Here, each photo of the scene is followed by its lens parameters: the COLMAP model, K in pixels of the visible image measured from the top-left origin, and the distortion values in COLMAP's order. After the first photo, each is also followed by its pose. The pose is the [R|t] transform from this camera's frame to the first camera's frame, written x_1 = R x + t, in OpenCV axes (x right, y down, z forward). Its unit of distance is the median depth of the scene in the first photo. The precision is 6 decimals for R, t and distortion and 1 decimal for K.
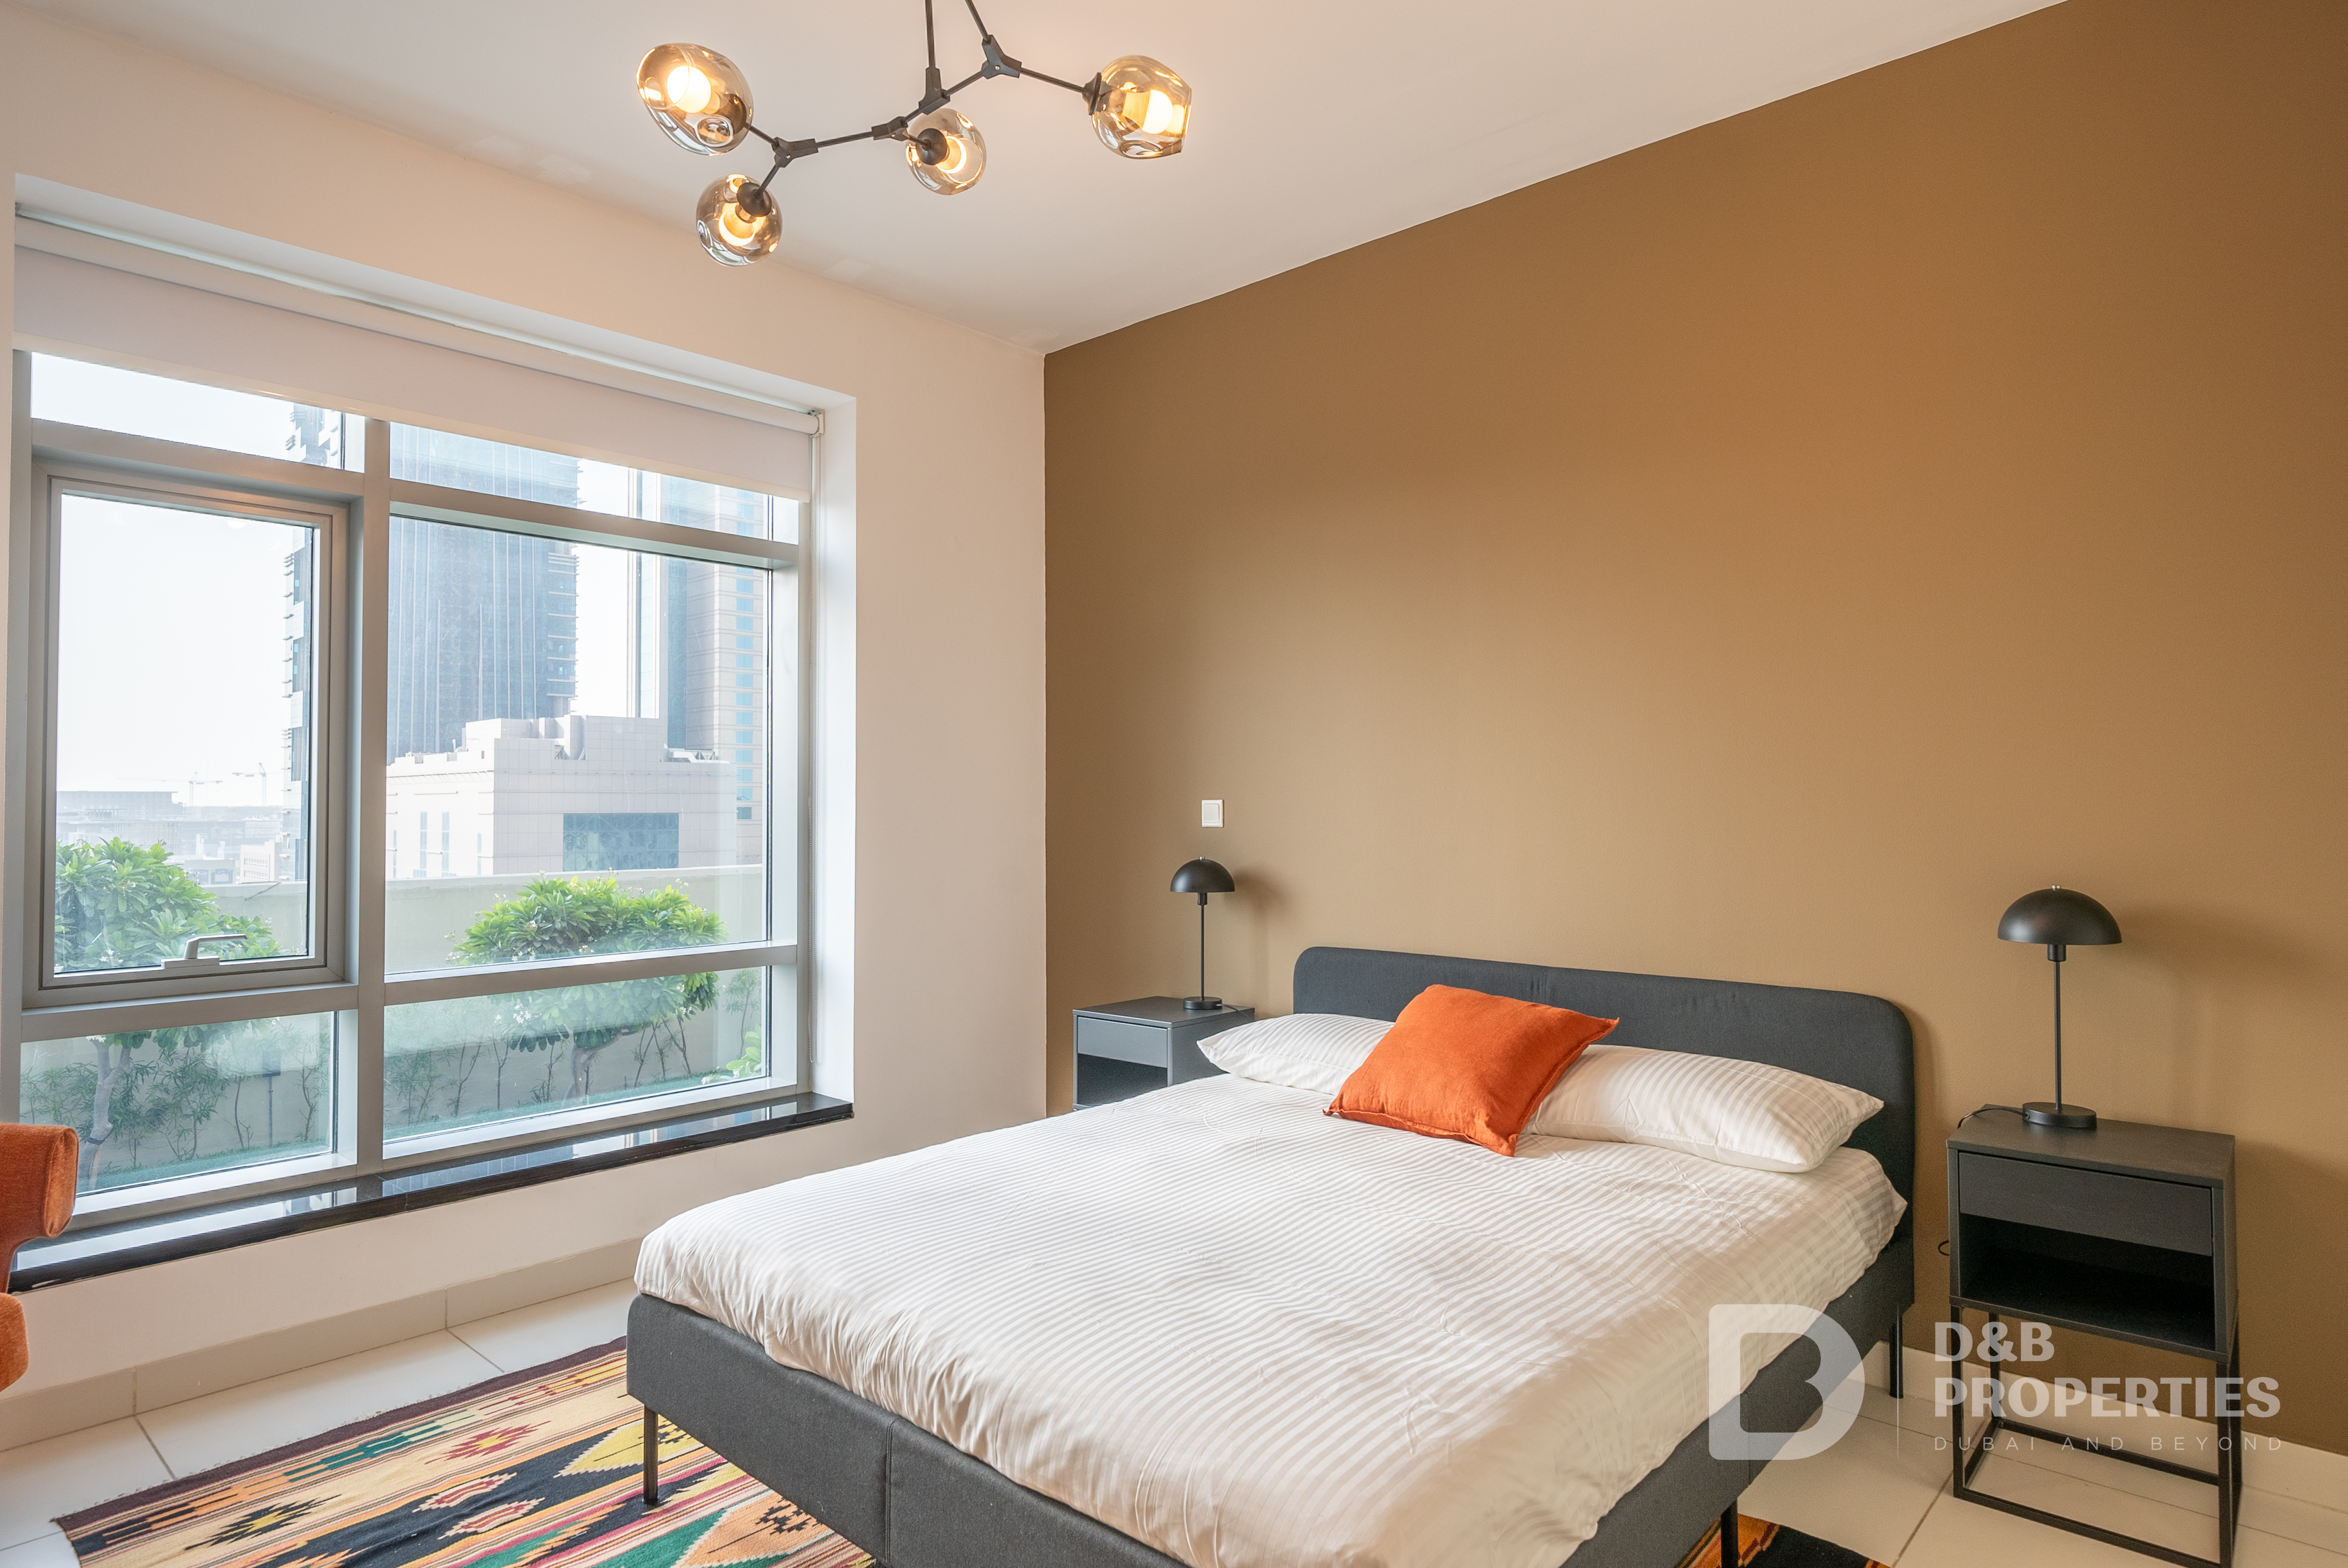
lens RADIAL K [[1301.3, 0, 1153.9], [0, 1301.3, 753.3], [0, 0, 1]] dist [-0.010751, -0.000365]
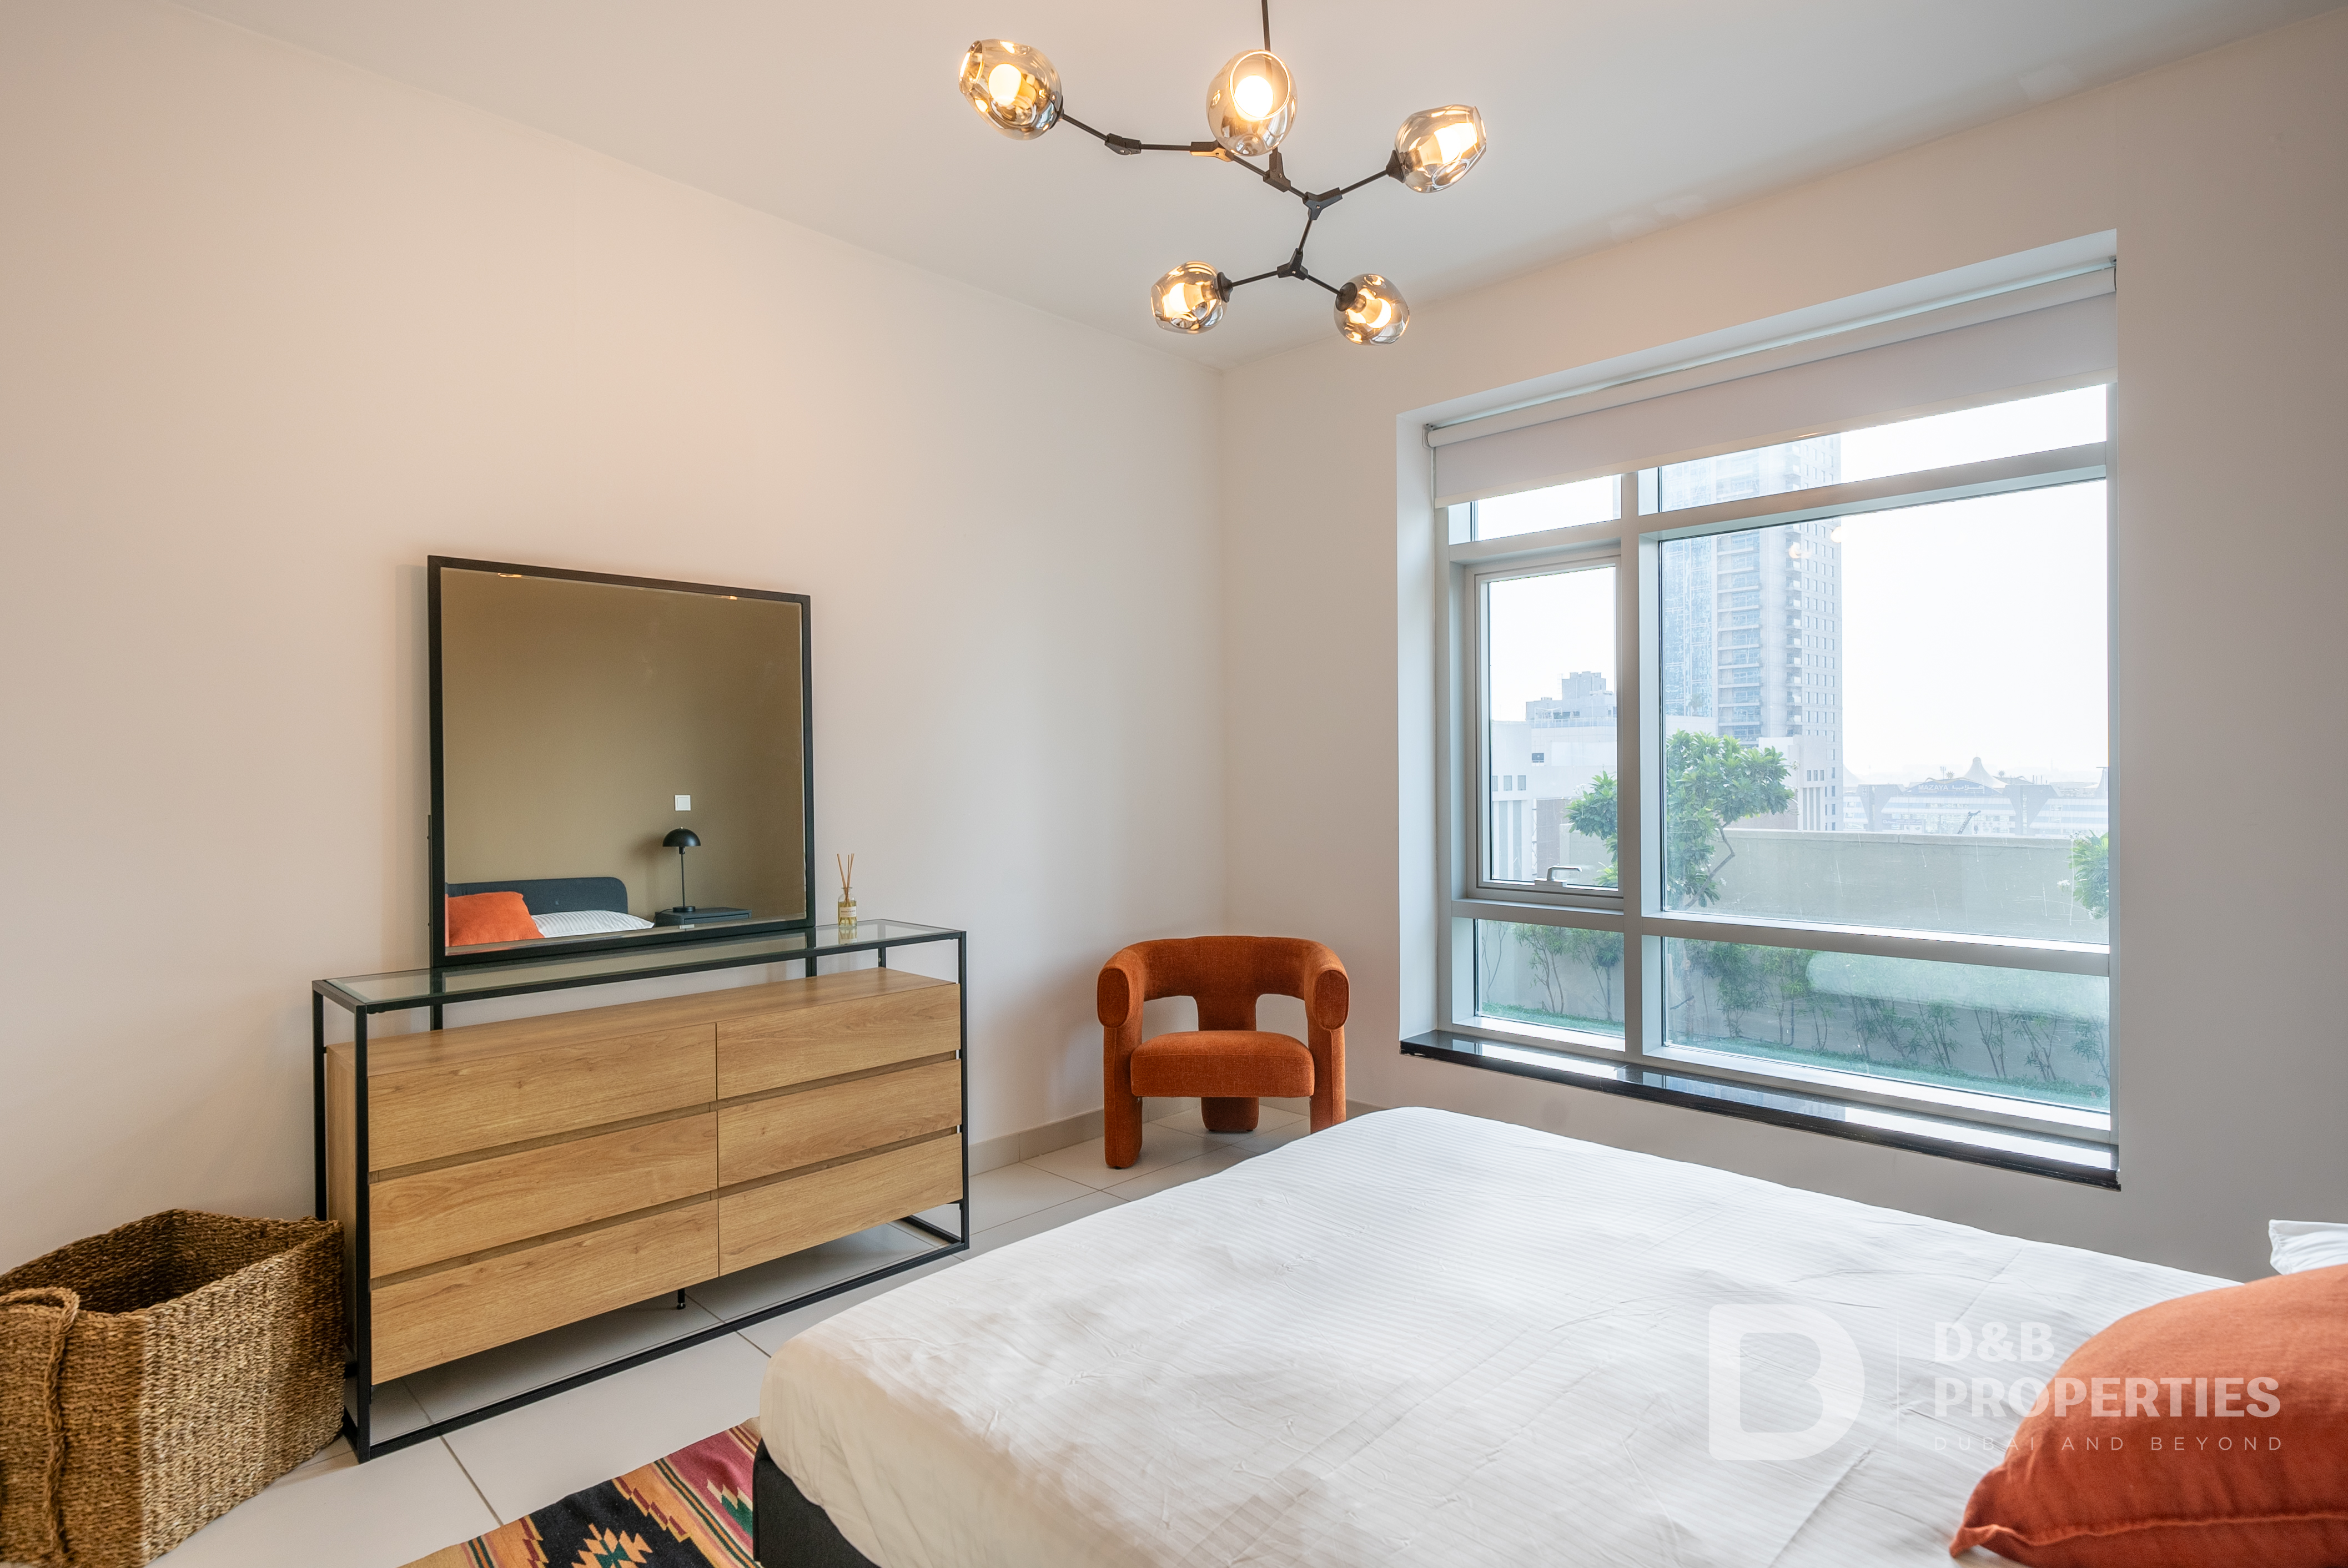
lens RADIAL K [[1131.9, 0, 1174.0], [0, 1131.9, 784.0], [0, 0, 1]] dist [-0.000387, 0.000001]
pose [[-0.010240, 0.014740, -0.999839, 0.772612], [0.044679, 0.998899, 0.014268, 0.014974], [0.998949, -0.044526, -0.010887, 0.832460]]
